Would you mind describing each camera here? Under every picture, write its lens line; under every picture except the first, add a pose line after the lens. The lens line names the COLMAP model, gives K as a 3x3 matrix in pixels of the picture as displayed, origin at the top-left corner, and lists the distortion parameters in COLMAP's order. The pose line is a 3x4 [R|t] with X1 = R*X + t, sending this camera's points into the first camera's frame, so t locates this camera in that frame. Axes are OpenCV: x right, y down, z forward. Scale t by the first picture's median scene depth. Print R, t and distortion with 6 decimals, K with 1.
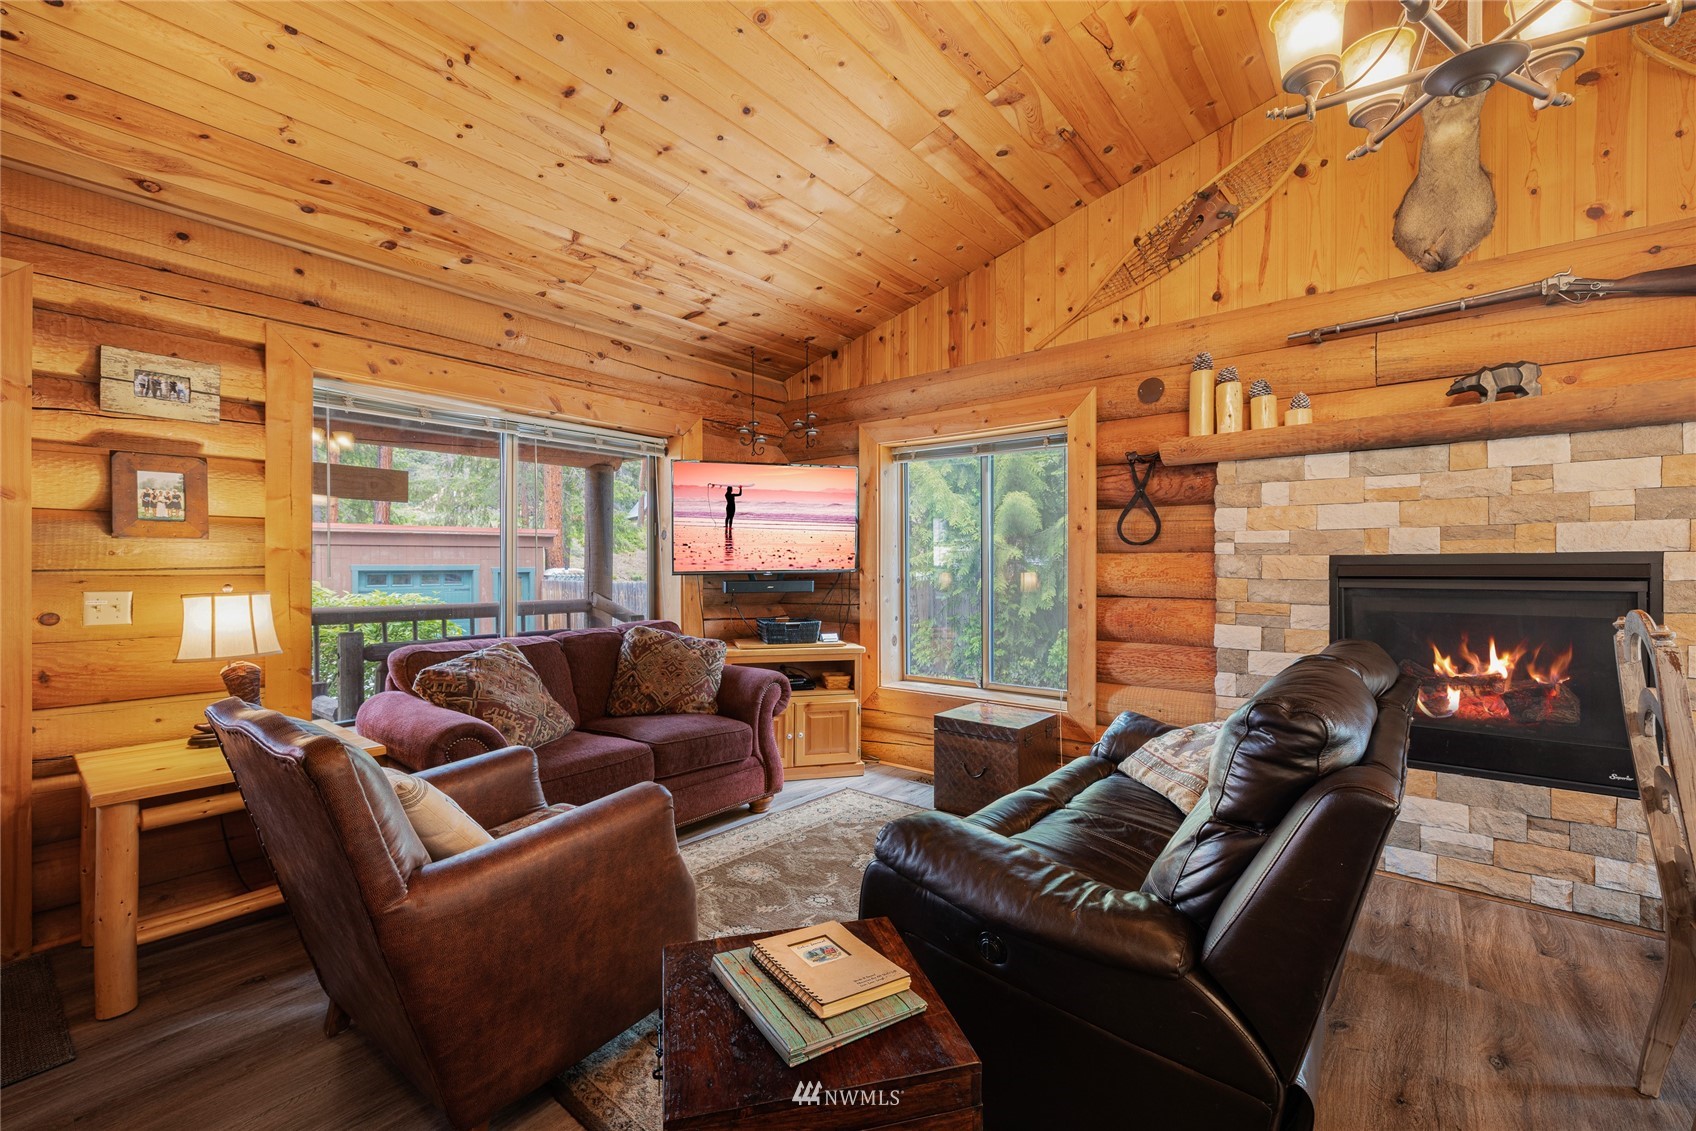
lens RADIAL K [[707.2, 0, 843.9], [0, 707.2, 568.8], [0, 0, 1]] dist [-0.000434, 0.000407]
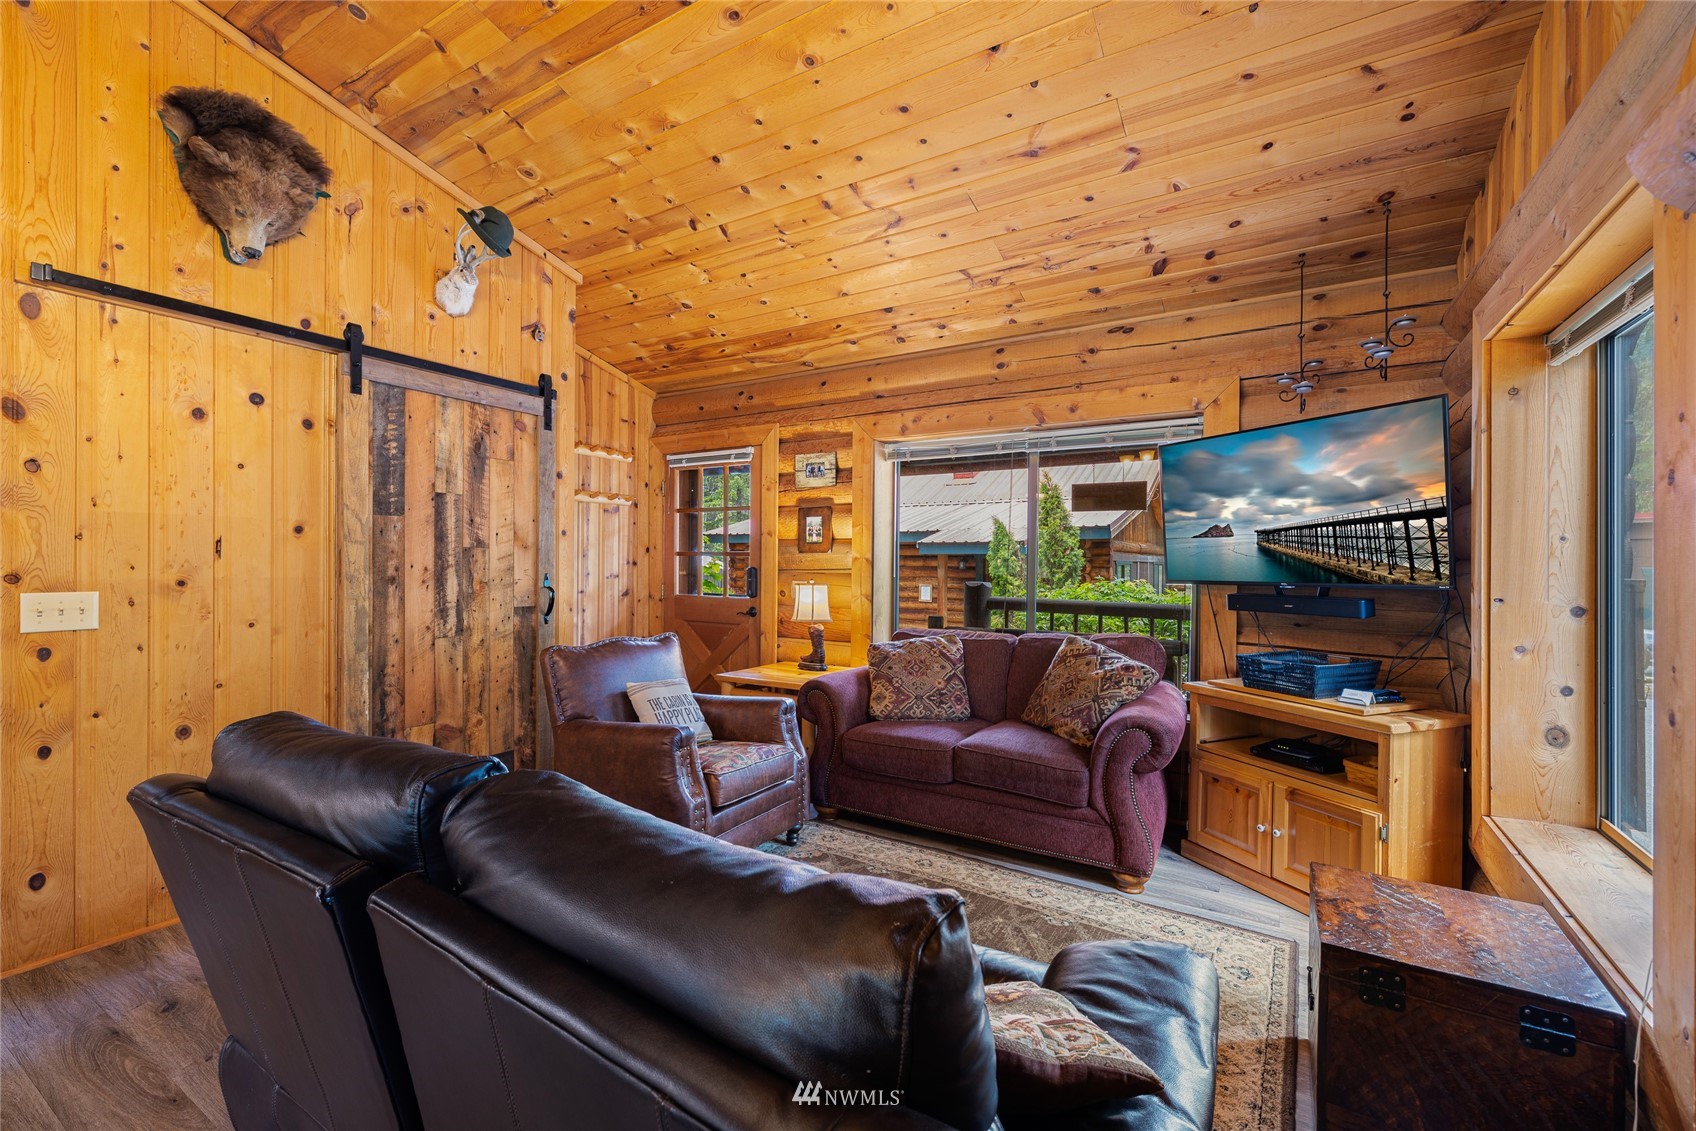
lens RADIAL K [[707.2, 0, 843.3], [0, 707.2, 563.3], [0, 0, 1]] dist [-0.000434, 0.000407]
pose [[0.135603, 0.005236, -0.990749, 0.747720], [-0.008035, 0.999959, 0.004184, -0.020978], [0.990731, 0.007394, 0.135640, 0.715490]]
